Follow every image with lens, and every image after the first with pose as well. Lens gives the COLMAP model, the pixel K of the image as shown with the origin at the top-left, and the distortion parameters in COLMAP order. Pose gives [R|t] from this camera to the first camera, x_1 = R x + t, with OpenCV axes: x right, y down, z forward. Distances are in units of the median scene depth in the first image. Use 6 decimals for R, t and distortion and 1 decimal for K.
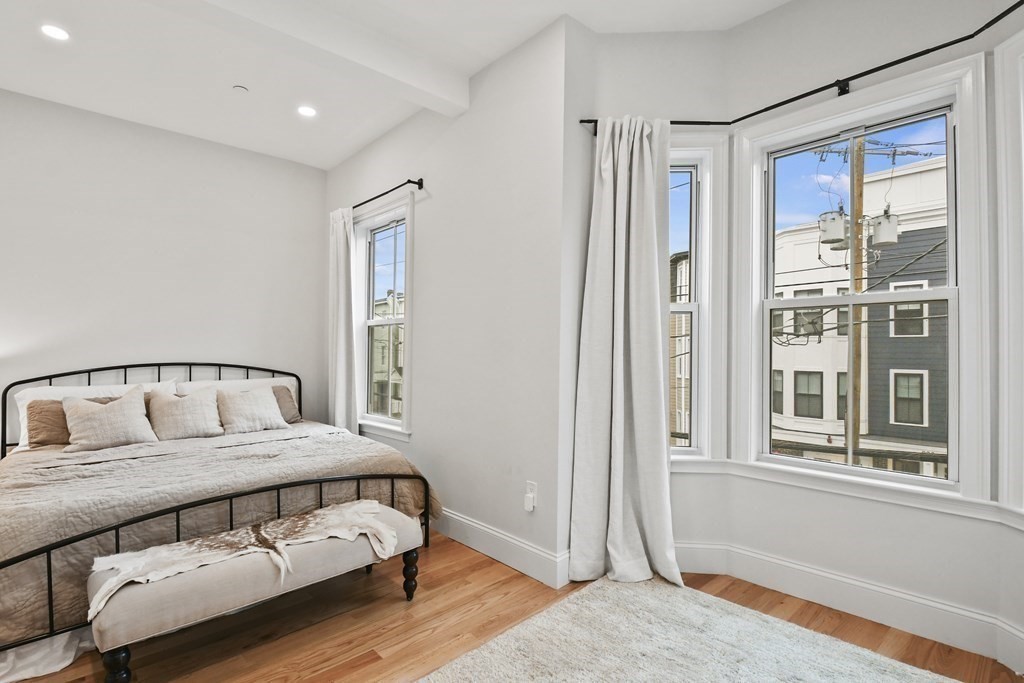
lens RADIAL K [[459.5, 0, 525.7], [0, 459.5, 342.0], [0, 0, 1]] dist [0.022362, -0.022667]
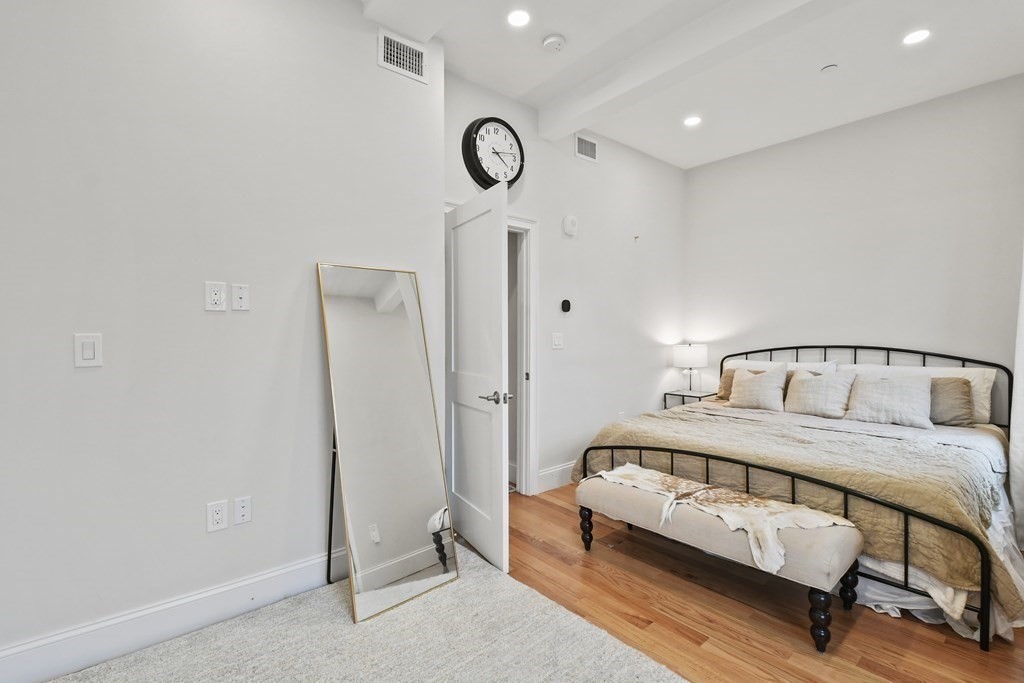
lens RADIAL K [[459.5, 0, 525.7], [0, 459.5, 342.0], [0, 0, 1]] dist [0.022362, -0.022667]
pose [[-0.019216, 0.020109, -0.999613, 0.438811], [0.022034, 0.999563, 0.019684, 0.000668], [0.999573, -0.021647, -0.019650, 0.425726]]
